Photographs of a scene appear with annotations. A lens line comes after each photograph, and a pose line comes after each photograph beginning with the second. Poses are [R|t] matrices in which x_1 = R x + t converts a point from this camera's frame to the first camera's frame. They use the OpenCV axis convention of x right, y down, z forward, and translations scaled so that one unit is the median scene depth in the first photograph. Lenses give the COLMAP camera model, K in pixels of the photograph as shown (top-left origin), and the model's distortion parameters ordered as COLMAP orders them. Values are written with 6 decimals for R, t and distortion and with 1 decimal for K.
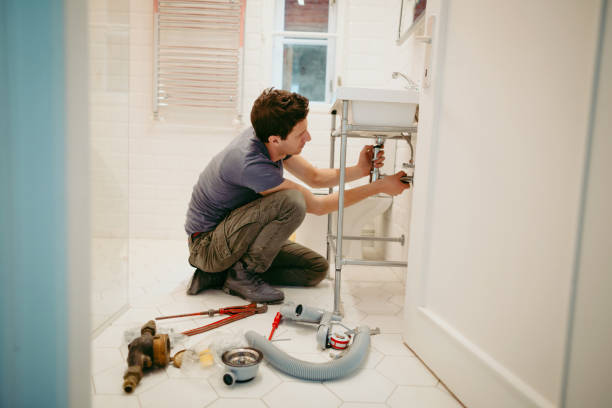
lens RADIAL K [[496.6, 0, 306.0], [0, 496.6, 204.0], [0, 0, 1]] dist [0.068810, -0.001145]
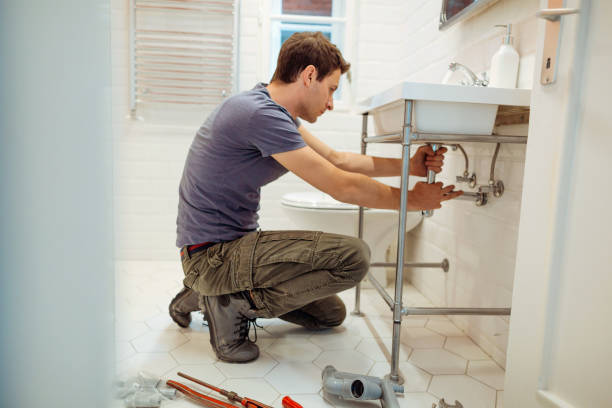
lens RADIAL K [[496.6, 0, 306.0], [0, 496.6, 204.0], [0, 0, 1]] dist [0.068810, -0.001145]
pose [[0.997217, -0.014671, 0.073095, -0.078197], [0.013501, 0.999773, 0.016479, -0.038398], [-0.073320, -0.015447, 0.997189, 0.149487]]
